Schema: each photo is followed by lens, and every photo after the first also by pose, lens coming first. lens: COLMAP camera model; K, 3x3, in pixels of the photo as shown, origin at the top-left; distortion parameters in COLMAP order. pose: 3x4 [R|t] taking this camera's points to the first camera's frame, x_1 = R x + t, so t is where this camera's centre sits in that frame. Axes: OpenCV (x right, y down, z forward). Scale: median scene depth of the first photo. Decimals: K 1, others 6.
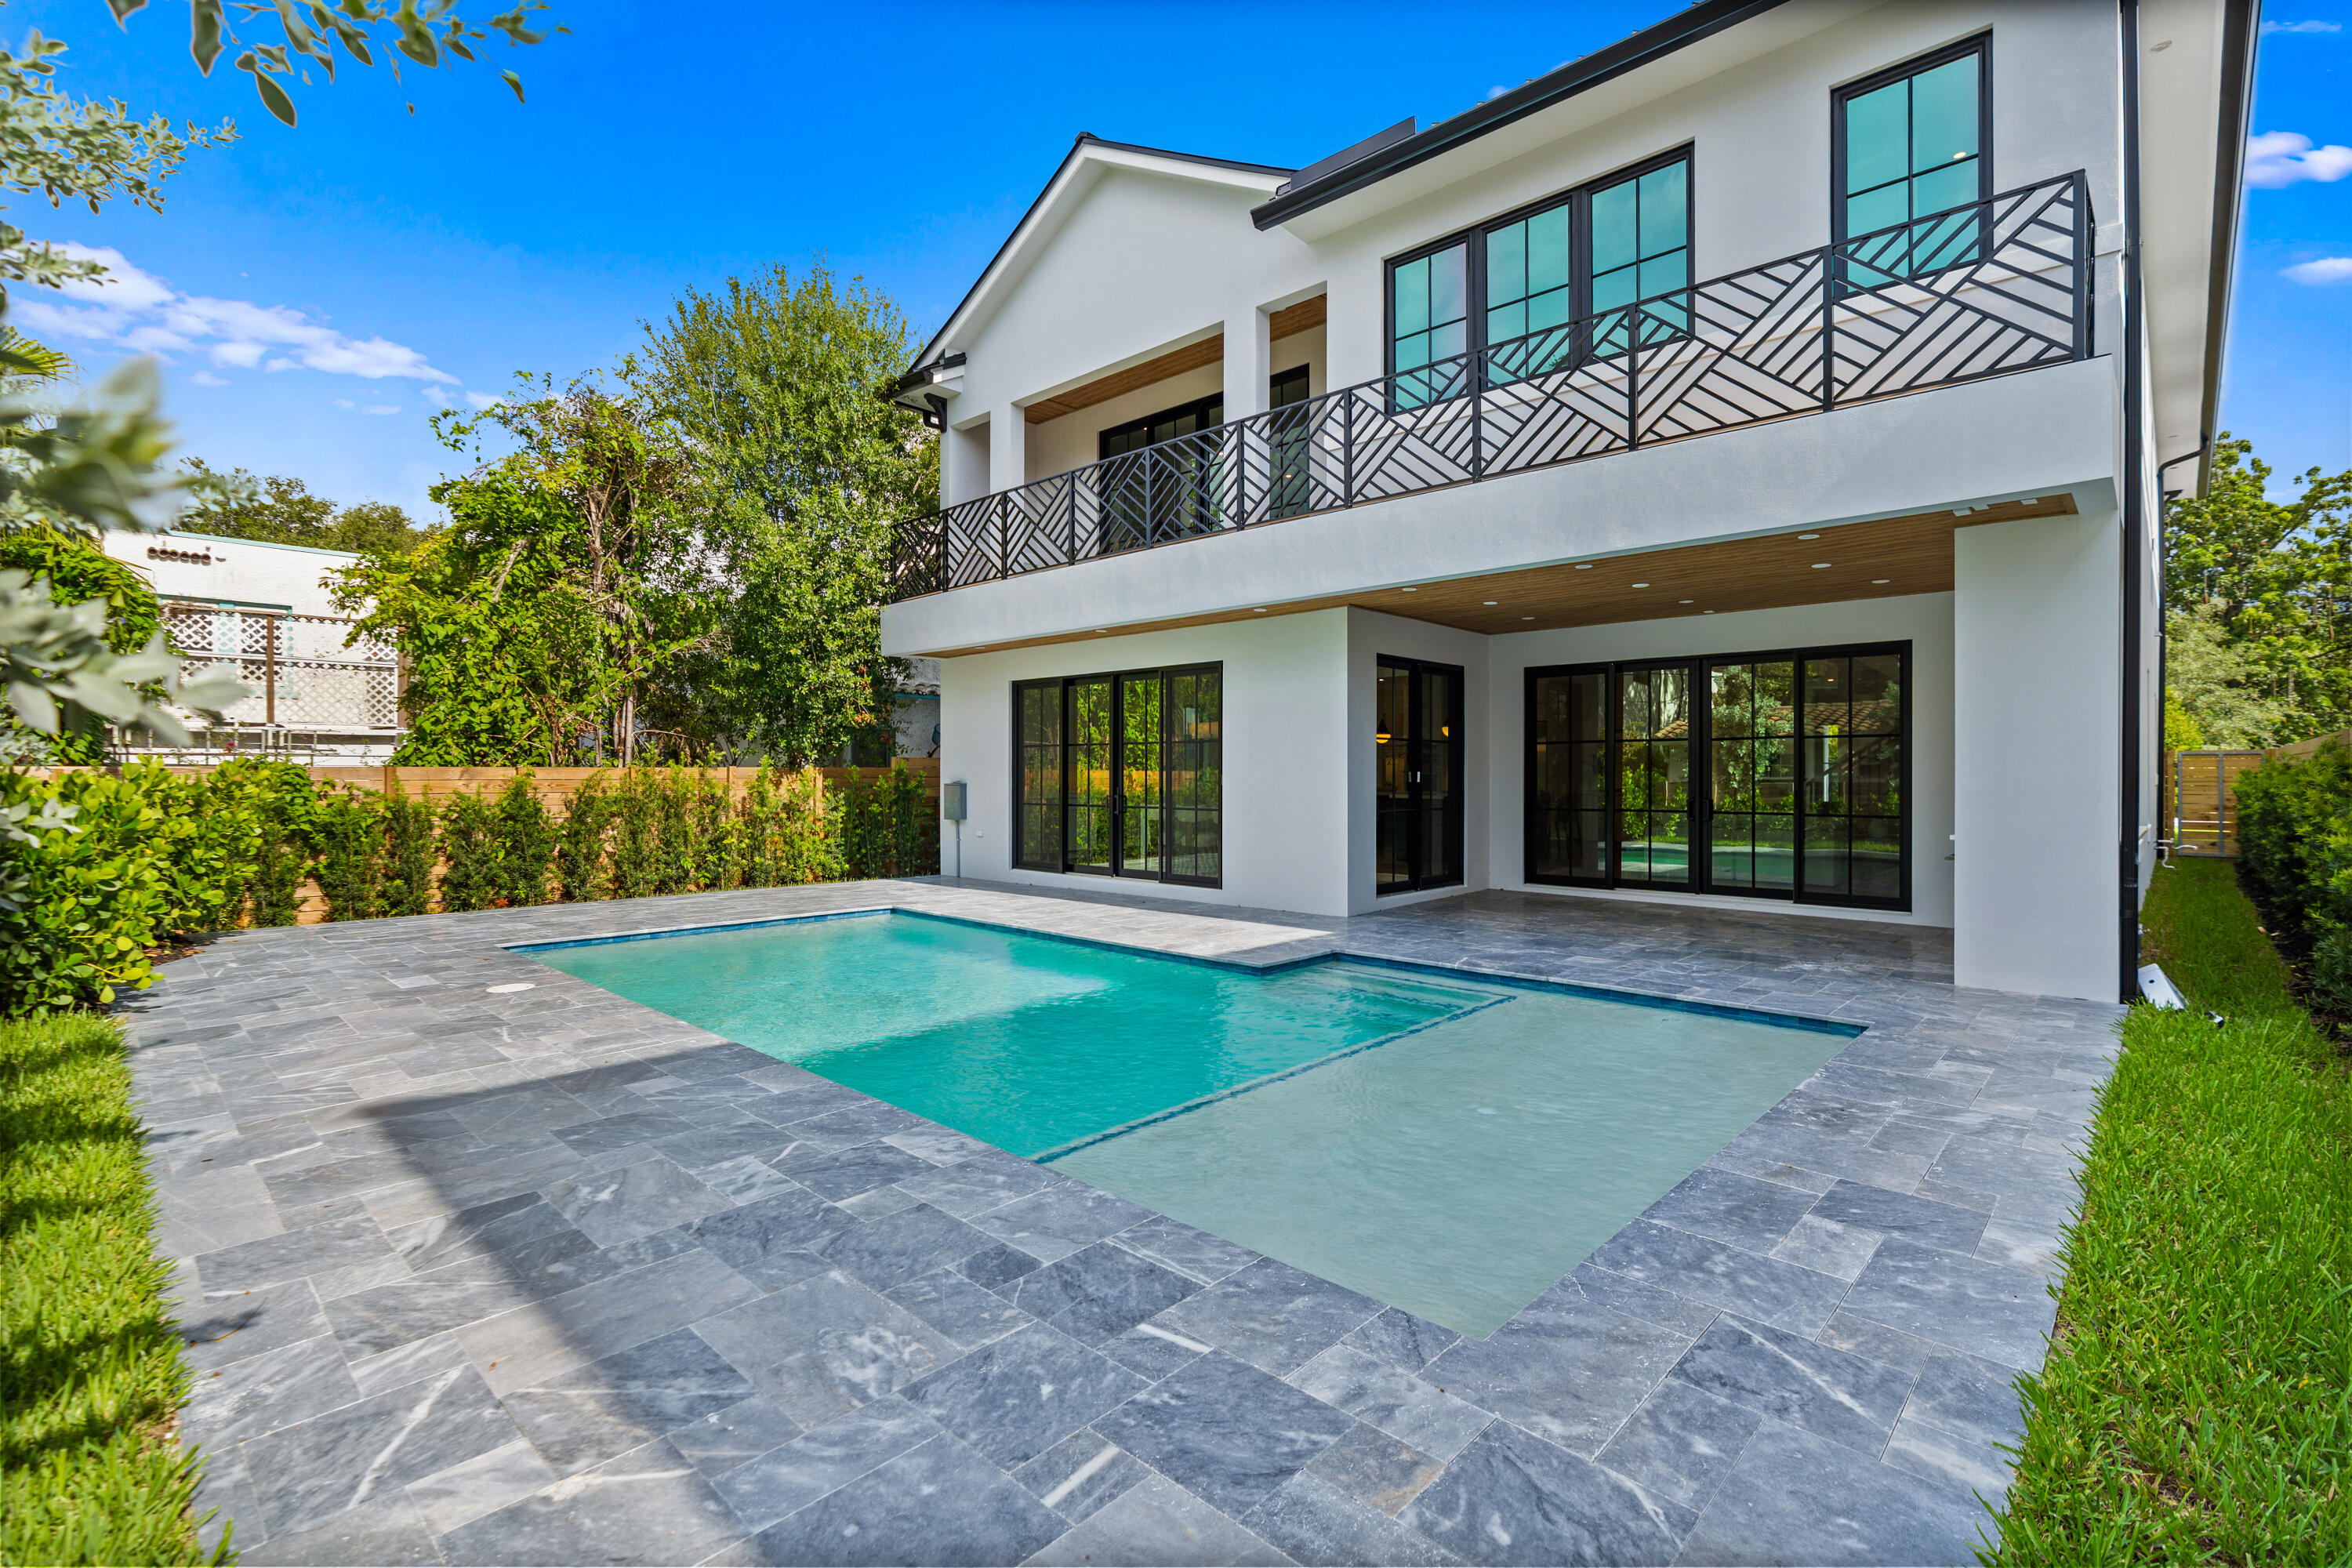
lens RADIAL K [[1015.7, 0, 1335.5], [0, 1015.7, 796.9], [0, 0, 1]] dist [-0.012923, 0.000028]
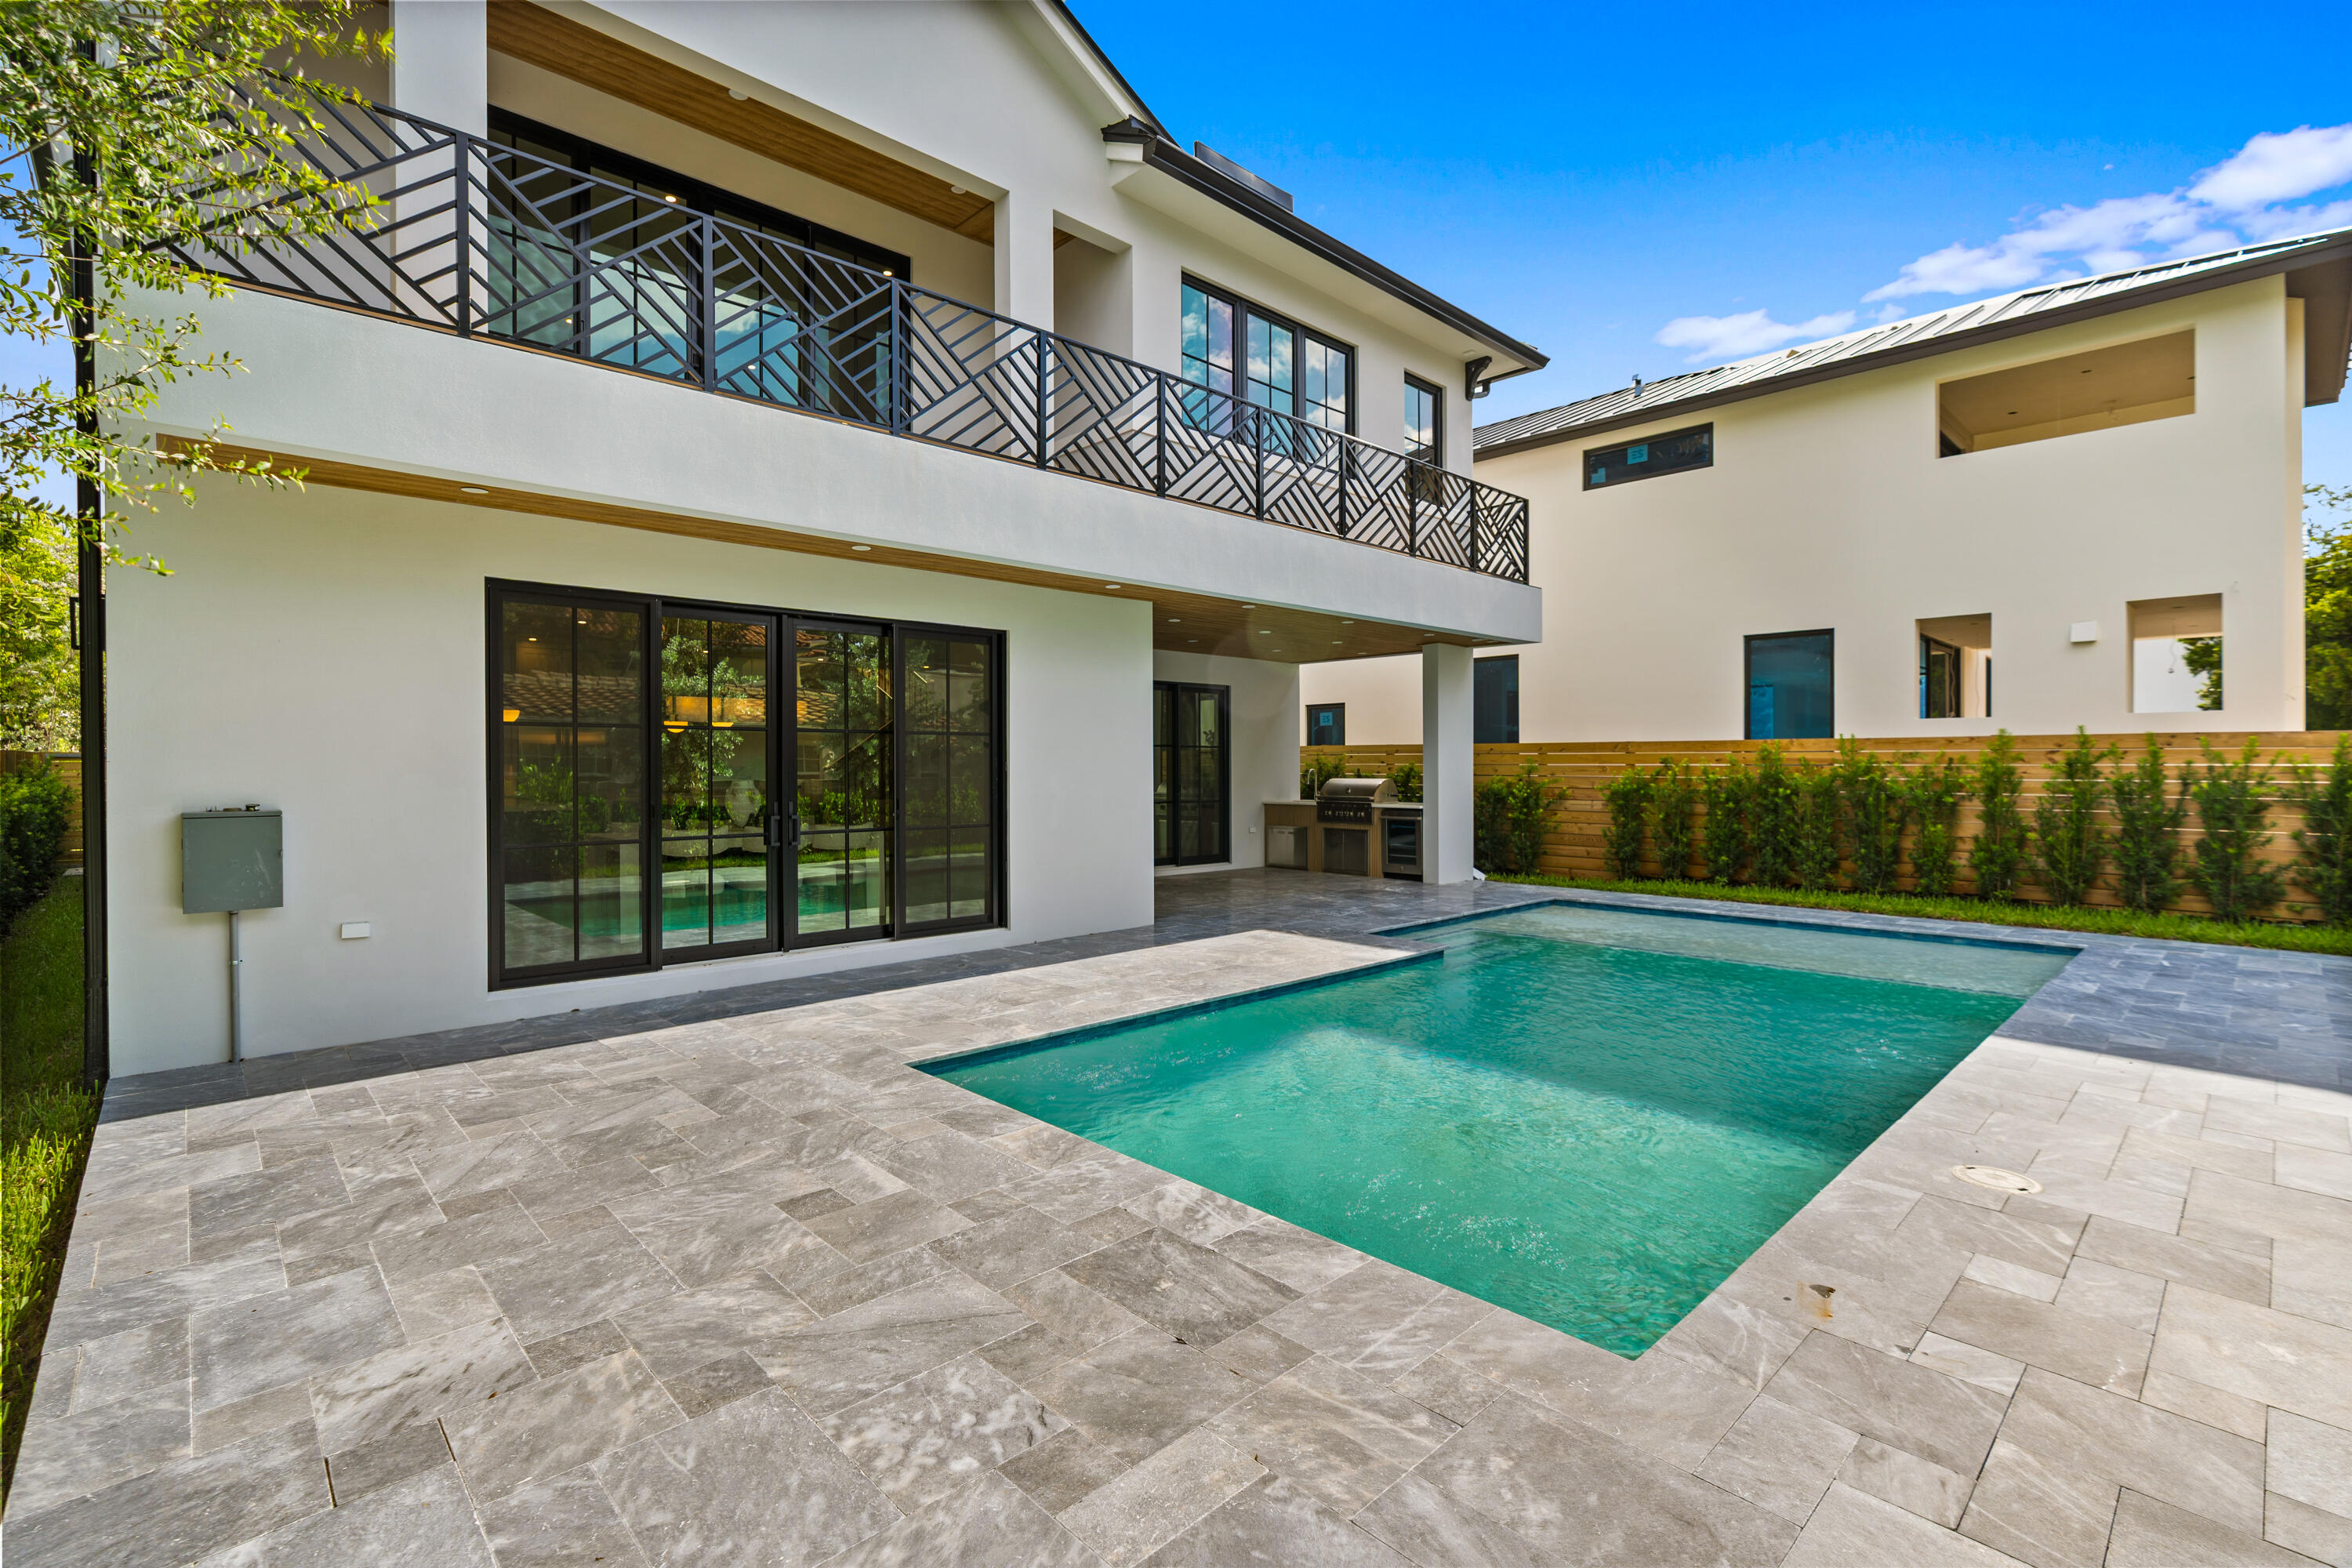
lens RADIAL K [[1061.3, 0, 1175.2], [0, 1061.3, 769.2], [0, 0, 1]] dist [-0.012621, 0.005464]
pose [[0.142907, -0.007095, 0.989711, -0.970419], [0.010770, 0.999926, 0.005613, -0.034266], [-0.989678, 0.009857, 0.142973, 0.835465]]
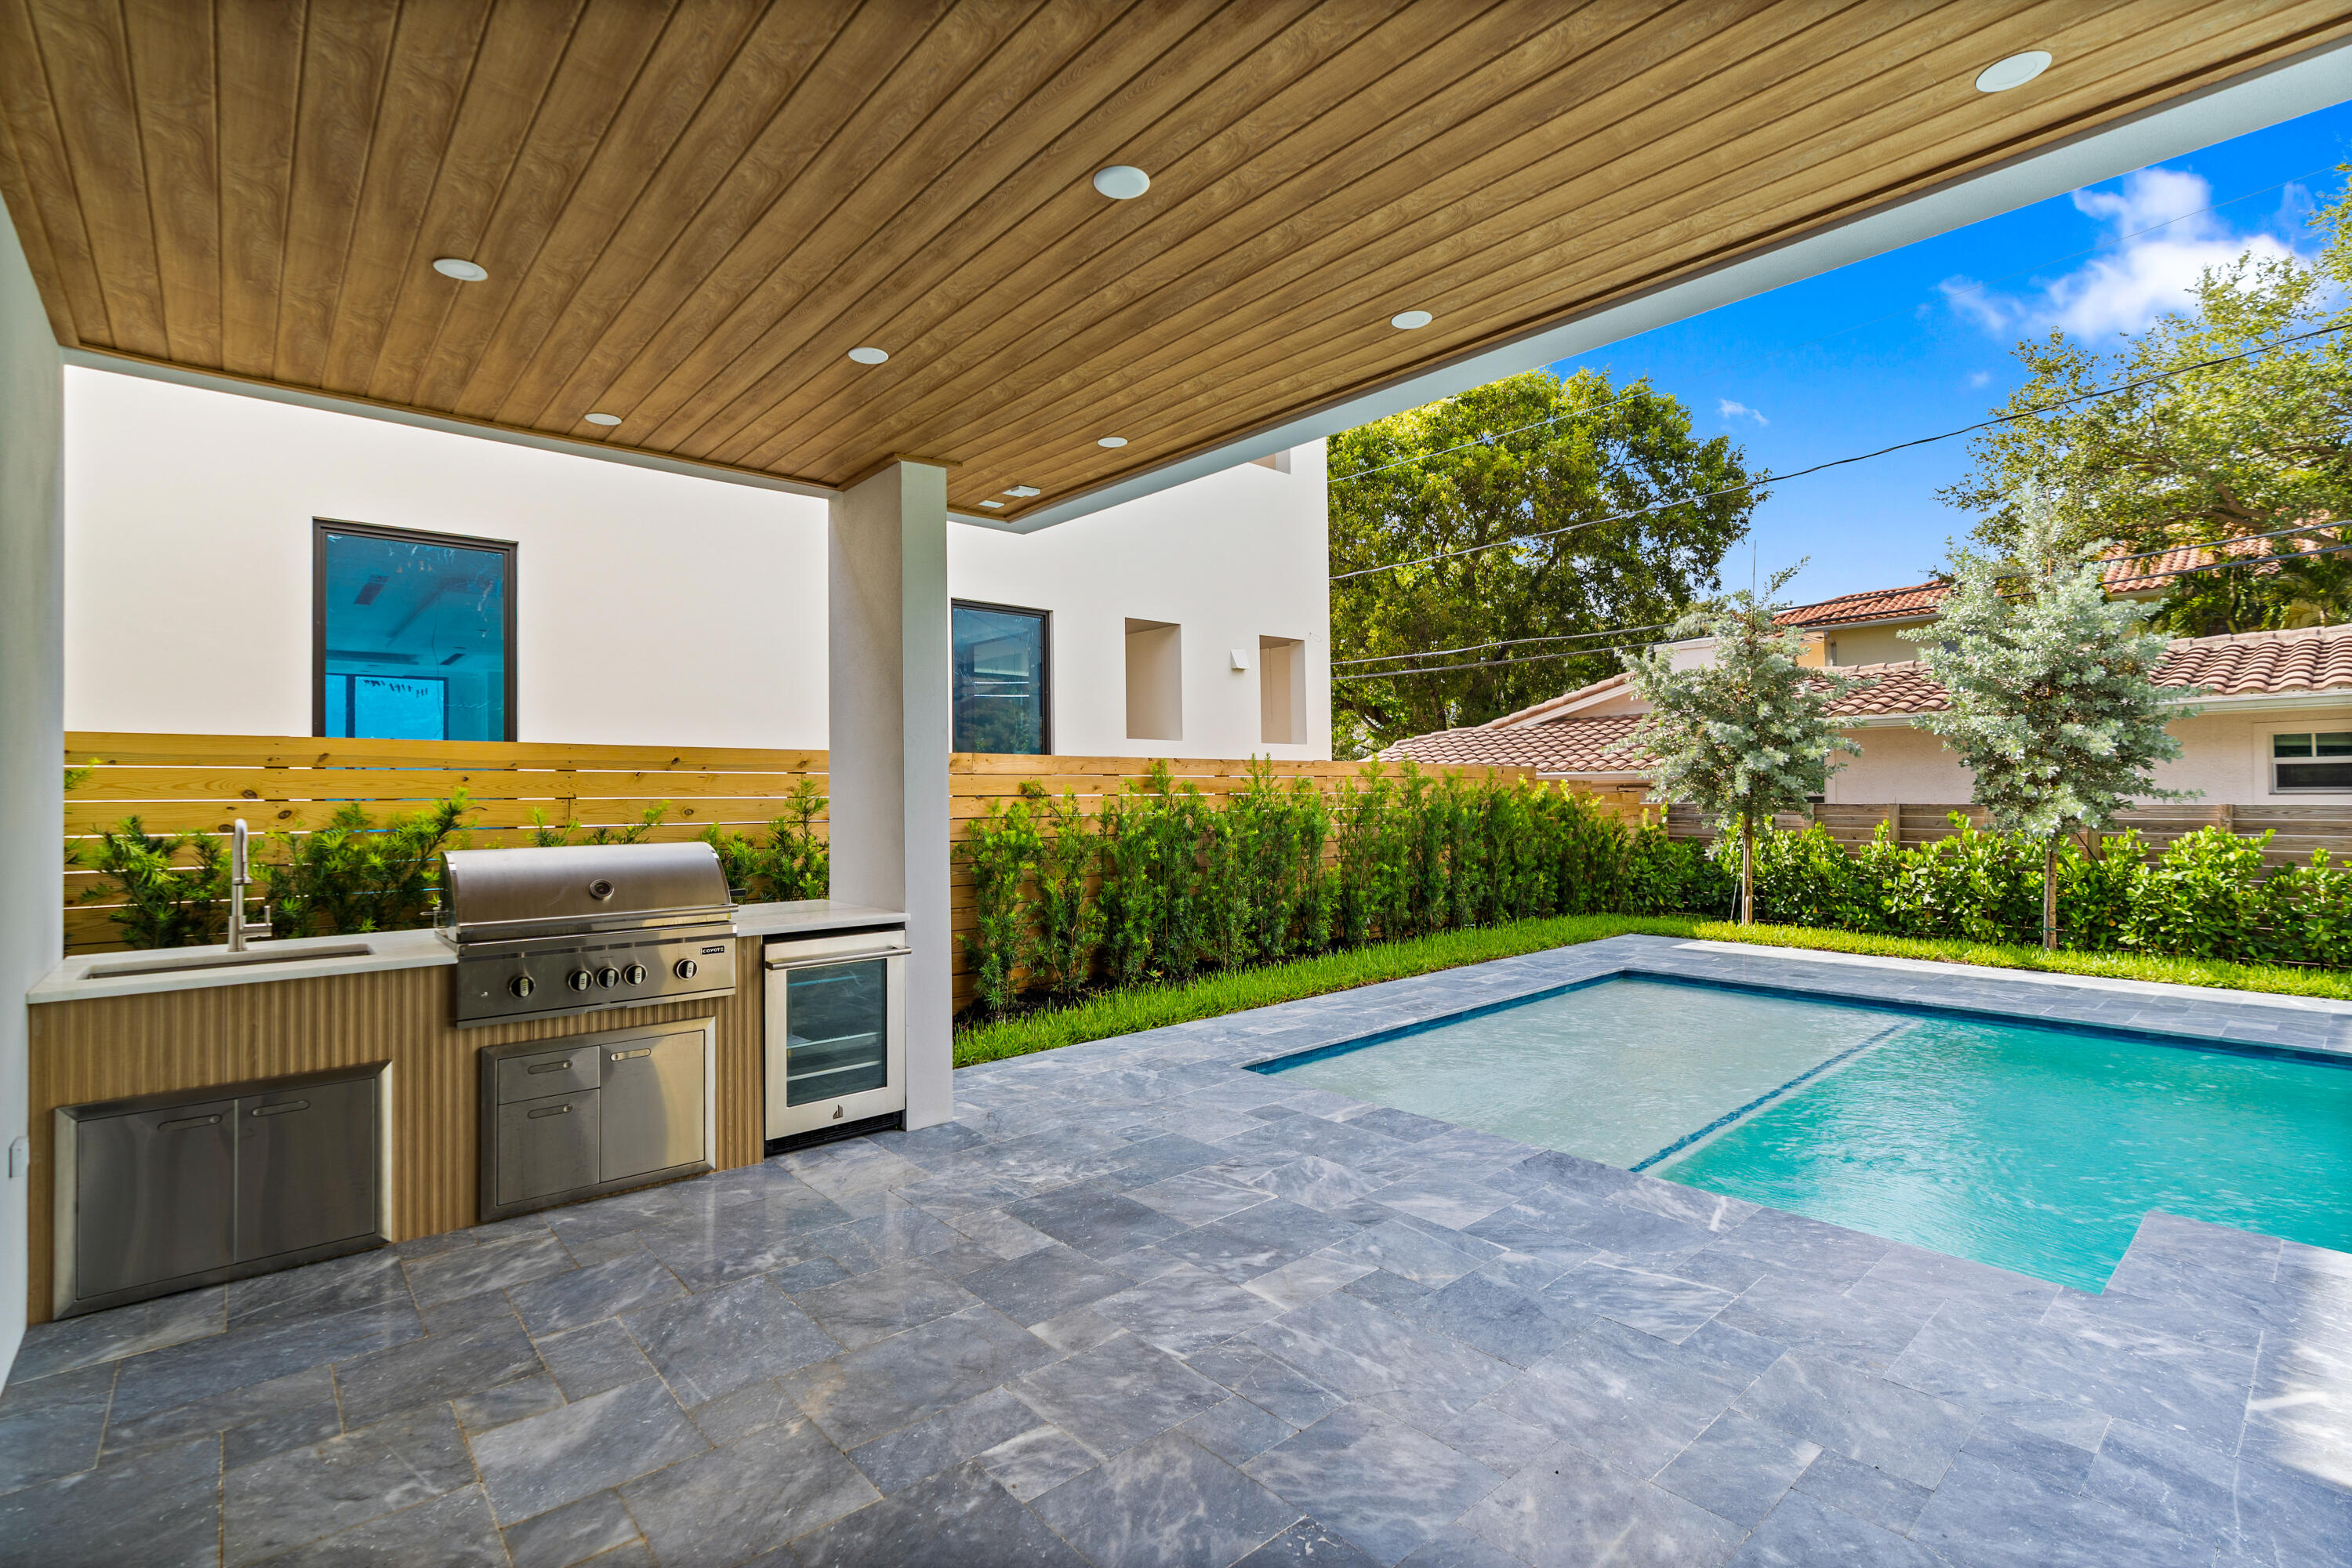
lens RADIAL K [[1061.3, 0, 1175.2], [0, 1061.3, 769.2], [0, 0, 1]] dist [-0.012621, 0.005464]
pose [[-0.985347, 0.008251, 0.170360, 0.239073], [0.006635, 0.999927, -0.010056, -0.036001], [-0.170431, -0.008779, -0.985330, 1.176248]]
